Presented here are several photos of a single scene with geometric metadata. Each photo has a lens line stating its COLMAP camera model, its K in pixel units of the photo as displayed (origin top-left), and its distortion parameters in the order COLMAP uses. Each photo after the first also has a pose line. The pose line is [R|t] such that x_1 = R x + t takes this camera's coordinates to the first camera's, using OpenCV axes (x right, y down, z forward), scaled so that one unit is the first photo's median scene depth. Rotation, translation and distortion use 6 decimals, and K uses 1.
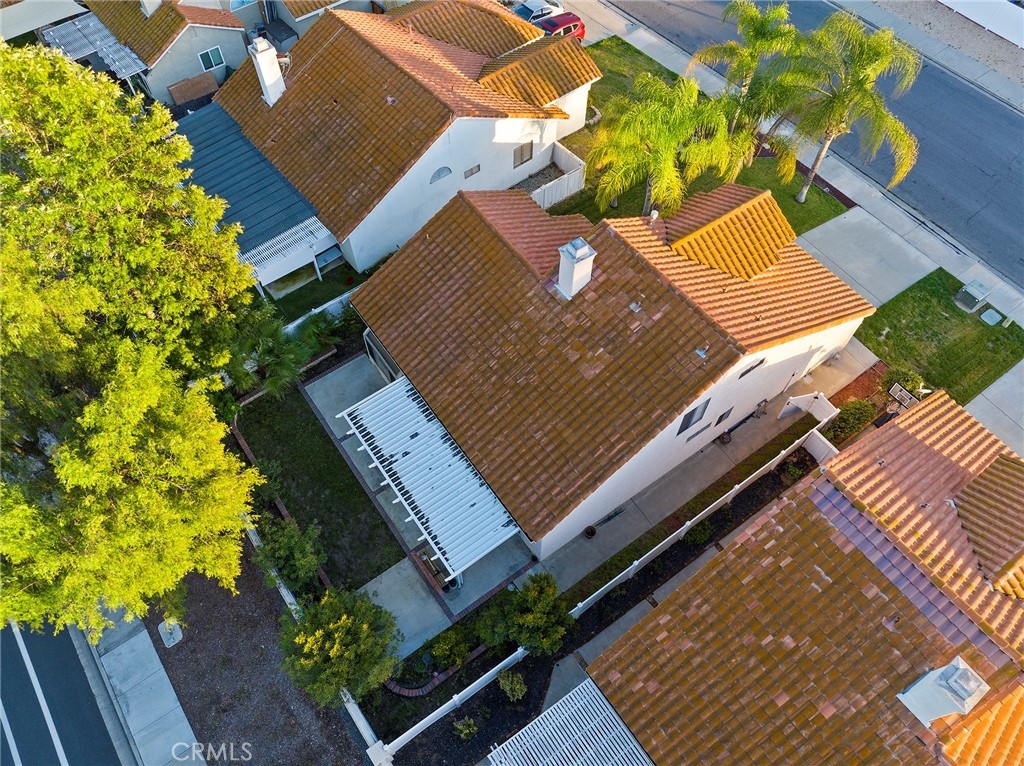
lens RADIAL K [[719.4, 0, 517.7], [0, 719.4, 383.4], [0, 0, 1]] dist [-0.040066, 0.009921]
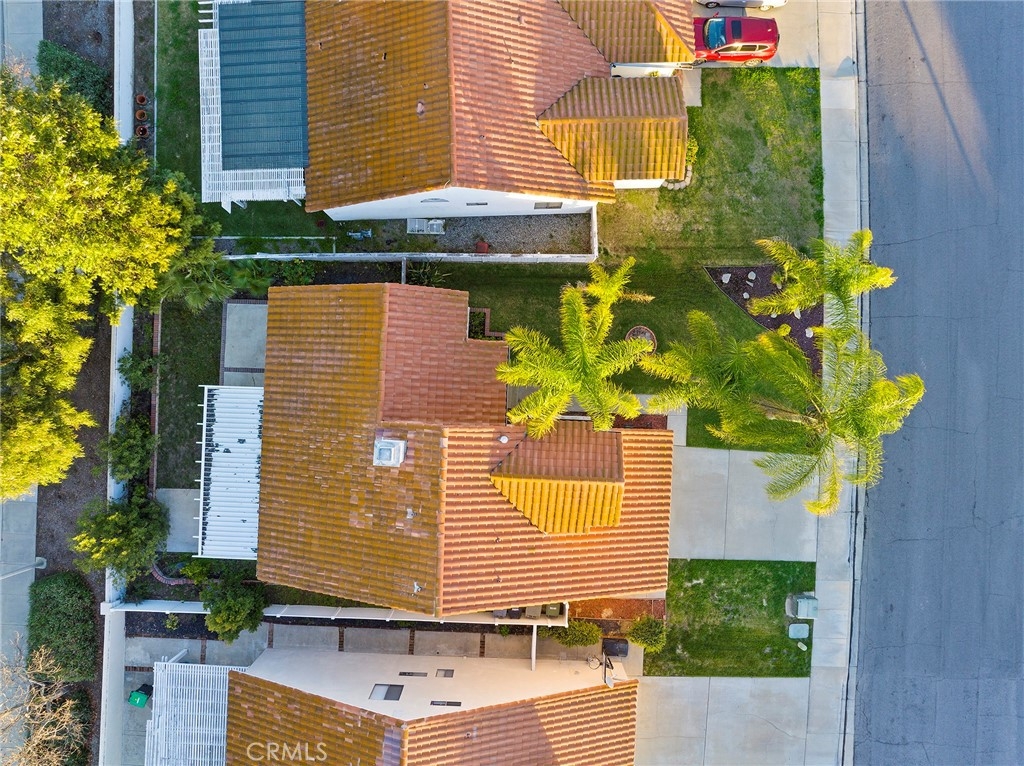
lens RADIAL K [[719.4, 0, 517.7], [0, 719.4, 383.4], [0, 0, 1]] dist [-0.040066, 0.009921]
pose [[0.787012, 0.616934, -0.002066, 0.160264], [-0.523938, 0.670140, 0.525739, -0.849043], [0.325731, -0.412680, 0.850643, 0.168923]]
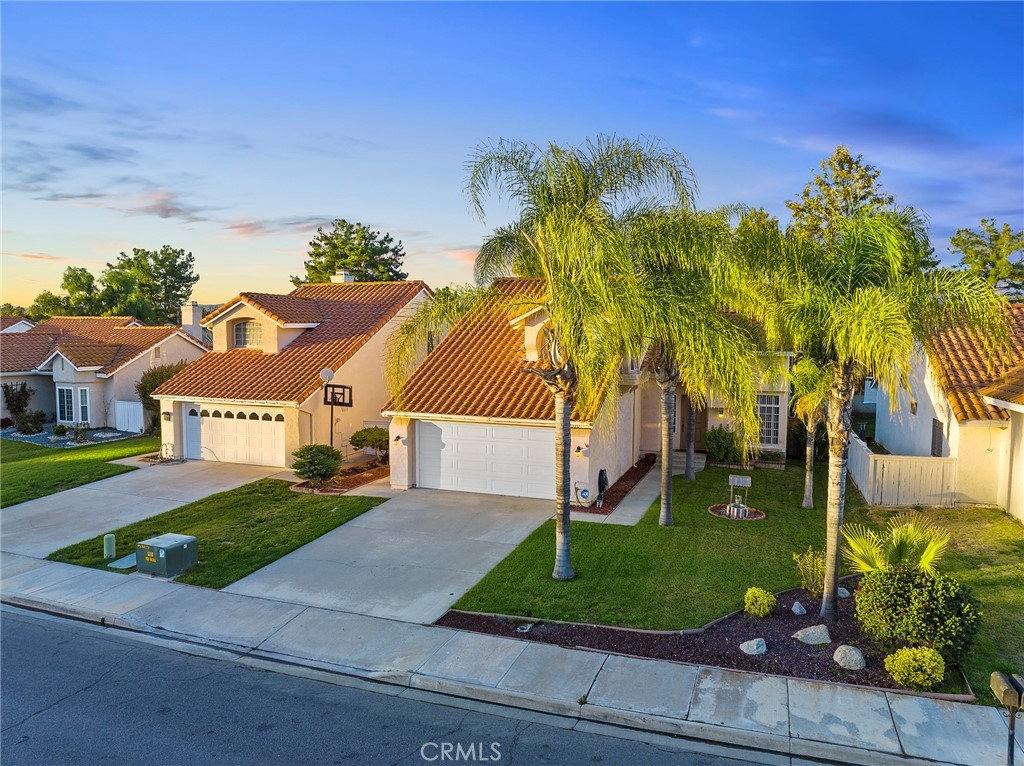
lens RADIAL K [[719.4, 0, 517.7], [0, 719.4, 383.4], [0, 0, 1]] dist [-0.040066, 0.009921]
pose [[-0.832126, 0.029378, -0.553808, 0.914407], [-0.474448, 0.479368, 0.738313, -0.862888], [0.287168, 0.877122, -0.384956, 1.487464]]
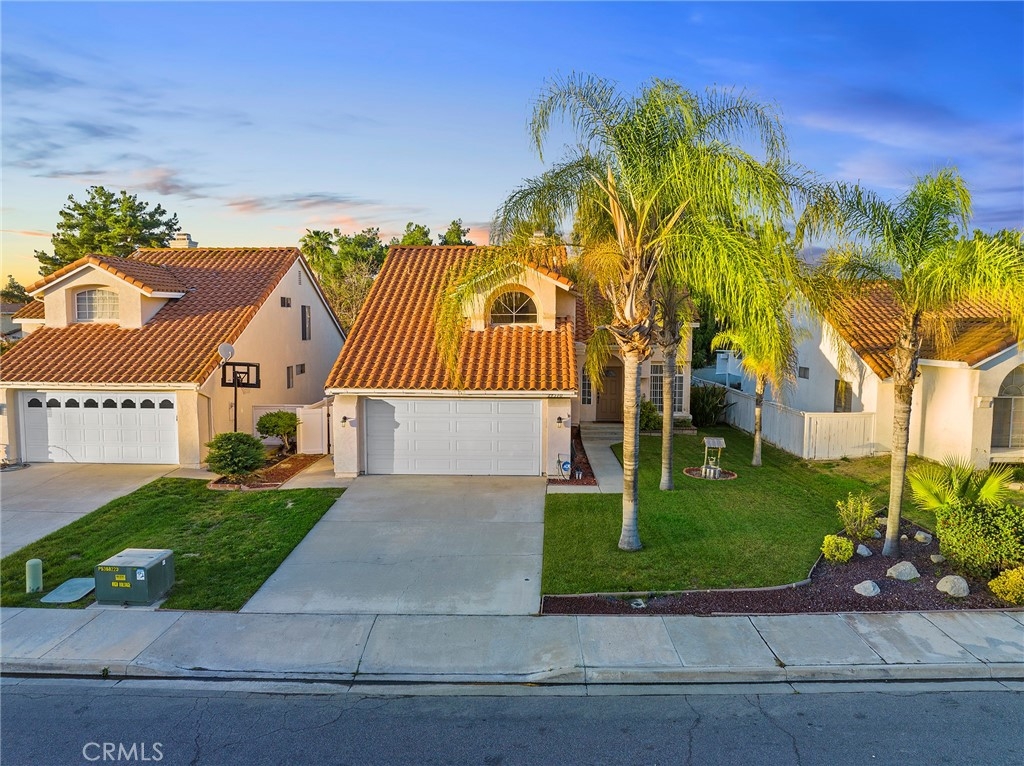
lens RADIAL K [[719.4, 0, 517.7], [0, 719.4, 383.4], [0, 0, 1]] dist [-0.040066, 0.009921]
pose [[-0.599513, 0.058882, -0.798197, 1.051296], [-0.681016, 0.486406, 0.547381, -0.674085], [0.420478, 0.871746, -0.251507, 1.402076]]
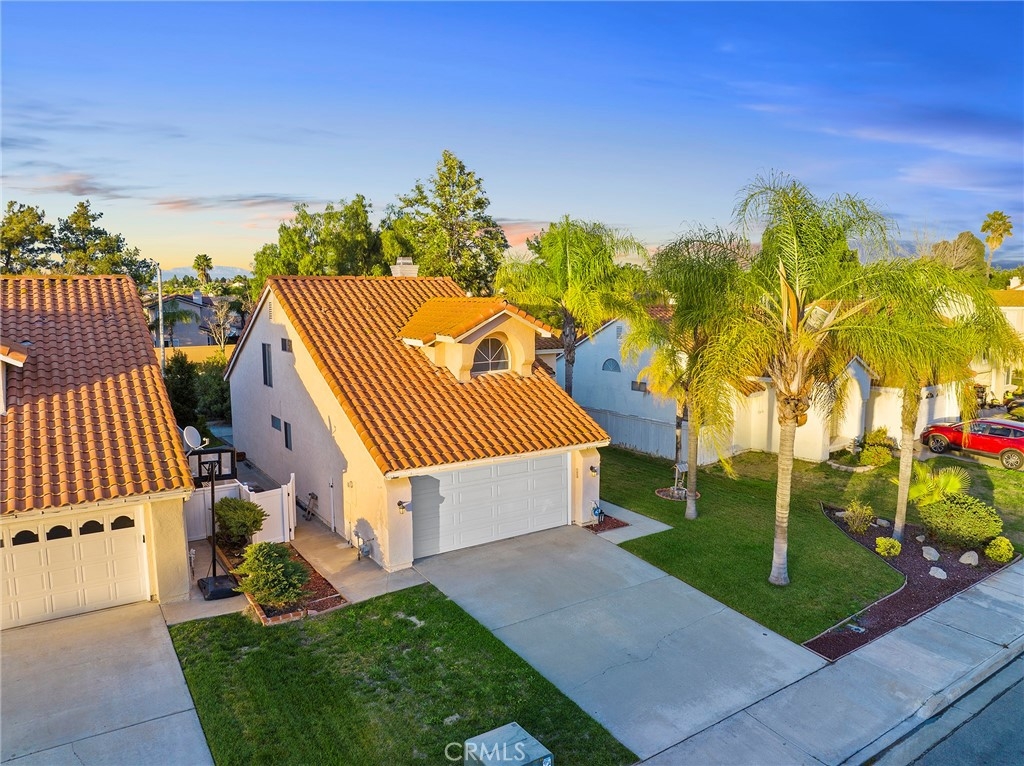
lens RADIAL K [[719.4, 0, 517.7], [0, 719.4, 383.4], [0, 0, 1]] dist [-0.040066, 0.009921]
pose [[-0.033569, 0.113063, -0.993021, 1.198782], [-0.840361, 0.534624, 0.089280, -0.317690], [0.540987, 0.837492, 0.077067, 1.075427]]
